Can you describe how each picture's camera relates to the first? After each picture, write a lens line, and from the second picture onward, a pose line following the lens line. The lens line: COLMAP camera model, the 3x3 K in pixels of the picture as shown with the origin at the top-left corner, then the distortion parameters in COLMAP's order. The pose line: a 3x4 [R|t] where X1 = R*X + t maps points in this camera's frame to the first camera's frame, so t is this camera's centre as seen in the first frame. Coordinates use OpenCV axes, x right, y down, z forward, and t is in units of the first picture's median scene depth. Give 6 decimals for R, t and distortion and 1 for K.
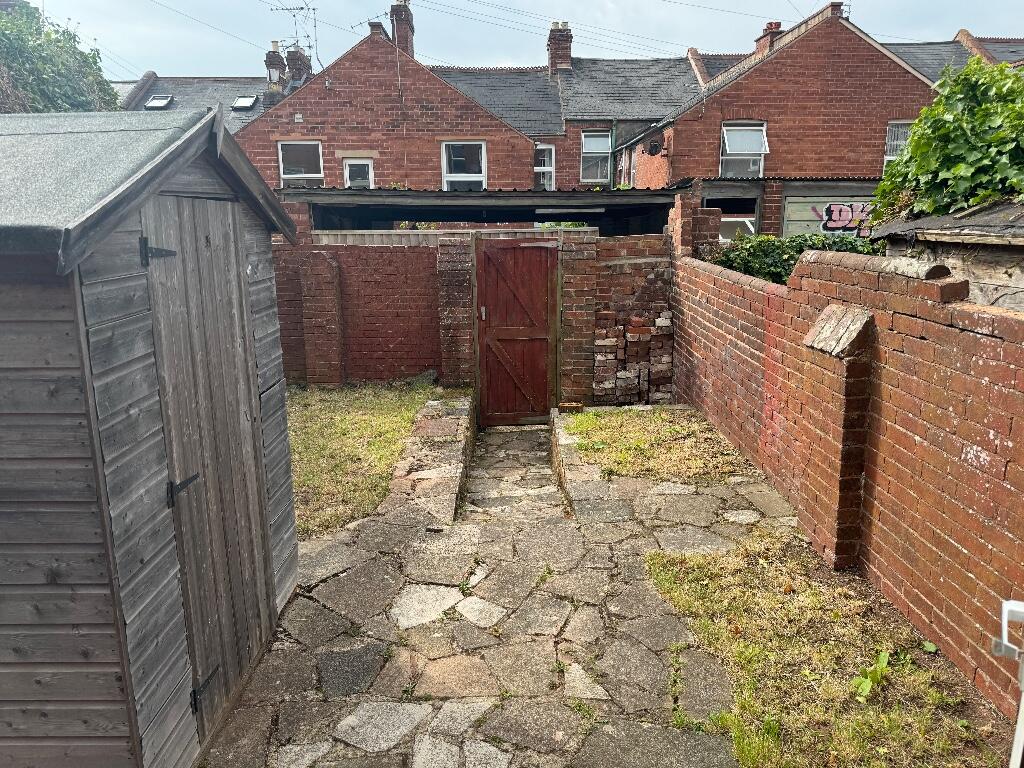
lens RADIAL K [[718.3, 0, 512.0], [0, 718.3, 384.0], [0, 0, 1]] dist [0.081574, -0.135055]
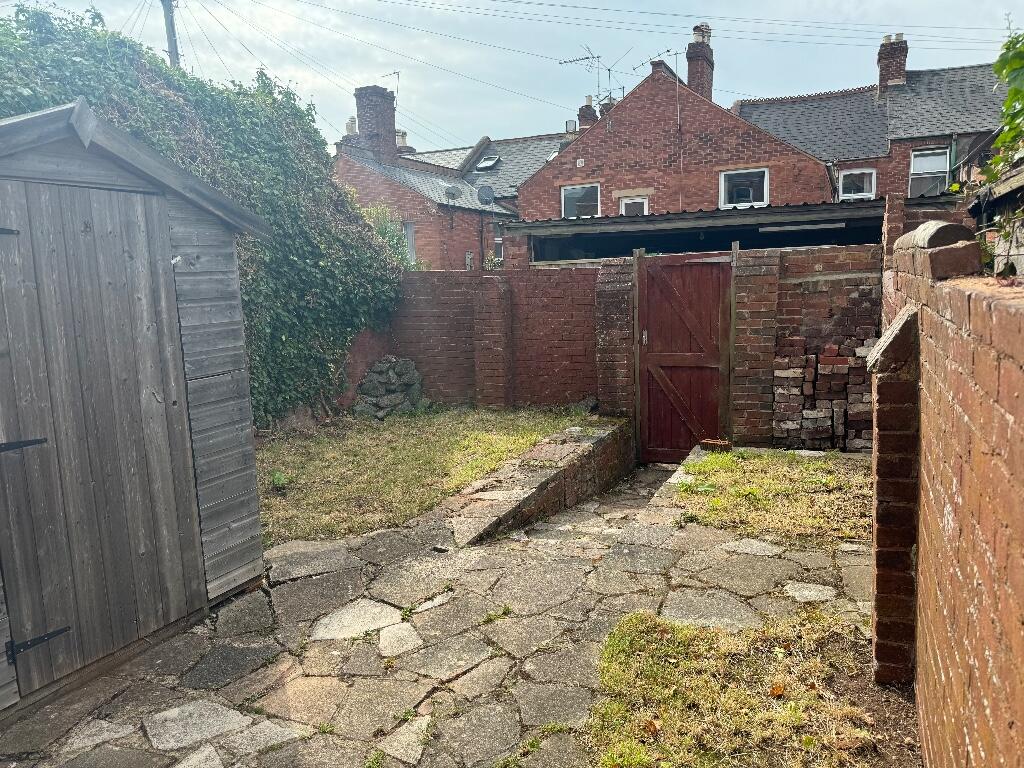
lens RADIAL K [[718.3, 0, 512.0], [0, 718.3, 384.0], [0, 0, 1]] dist [0.081574, -0.135055]
pose [[0.899006, 0.042659, -0.435853, 0.222884], [-0.069190, 0.996580, -0.045172, 0.014903], [0.432436, 0.070767, 0.898883, 0.111581]]
